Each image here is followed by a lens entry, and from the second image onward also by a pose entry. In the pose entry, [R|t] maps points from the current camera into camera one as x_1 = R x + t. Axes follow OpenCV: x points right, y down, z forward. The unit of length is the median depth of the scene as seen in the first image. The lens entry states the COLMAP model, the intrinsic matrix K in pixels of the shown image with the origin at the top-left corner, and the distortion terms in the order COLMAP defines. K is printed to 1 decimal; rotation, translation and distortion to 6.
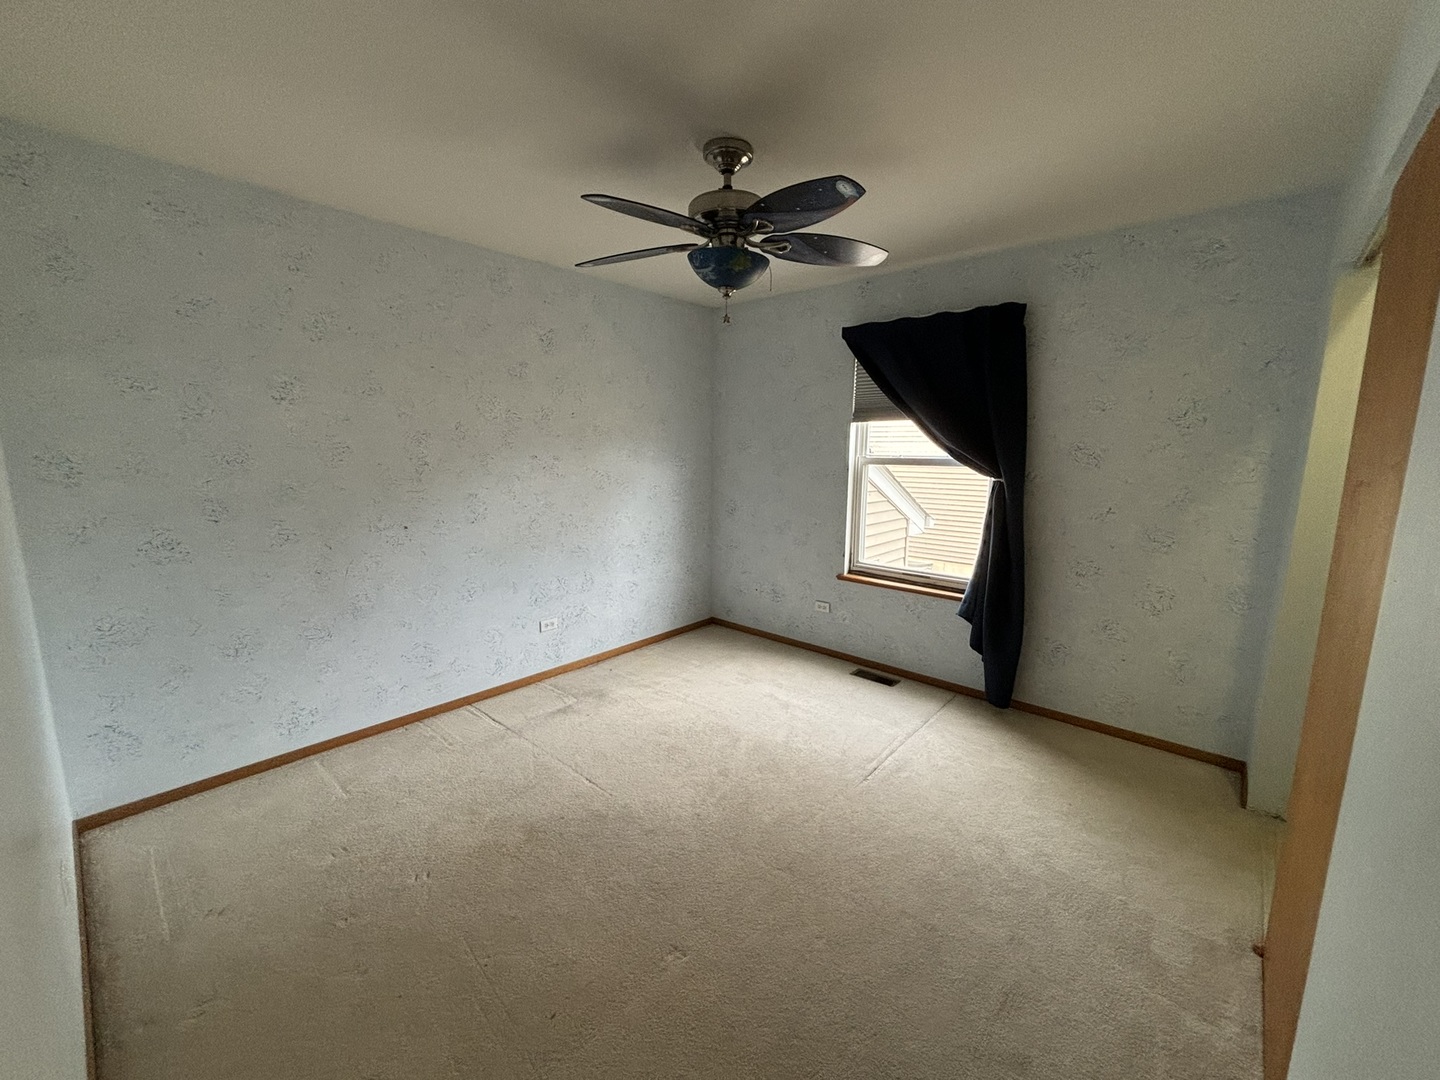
lens RADIAL K [[579.7, 0, 720.0], [0, 579.7, 540.0], [0, 0, 1]] dist [-0.002207, -0.000256]
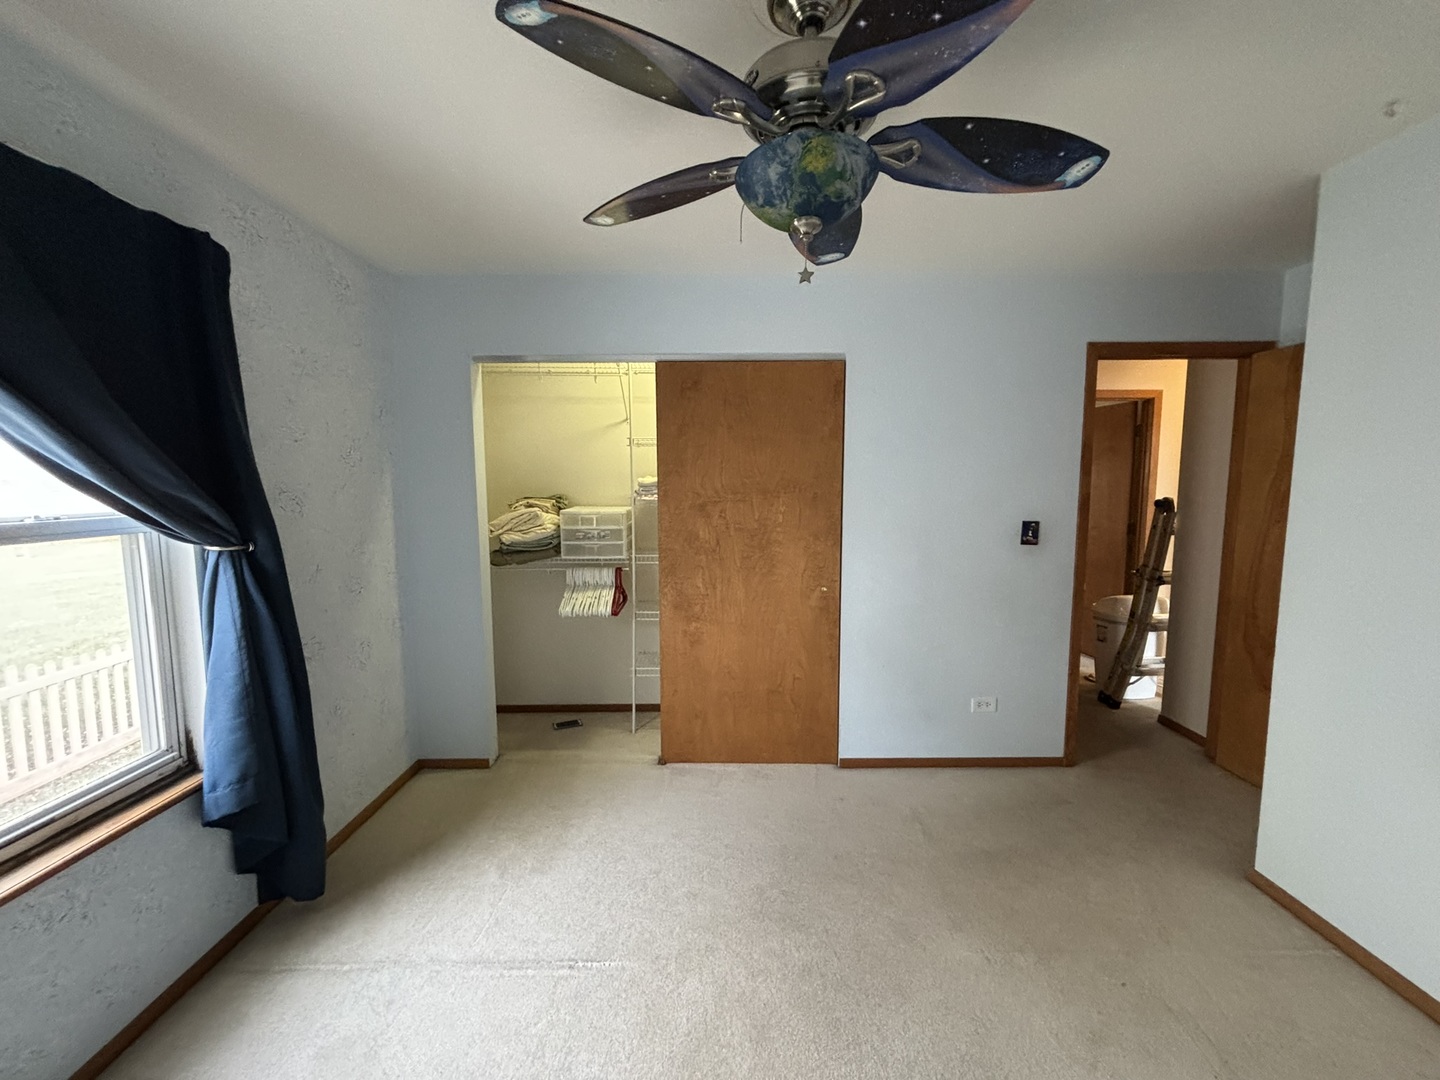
lens RADIAL K [[579.7, 0, 720.0], [0, 579.7, 540.0], [0, 0, 1]] dist [-0.002207, -0.000256]
pose [[-0.636851, -0.092248, 0.765448, -0.275173], [0.117748, 0.969532, 0.214809, -0.190892], [-0.761942, 0.226931, -0.606586, 1.037979]]
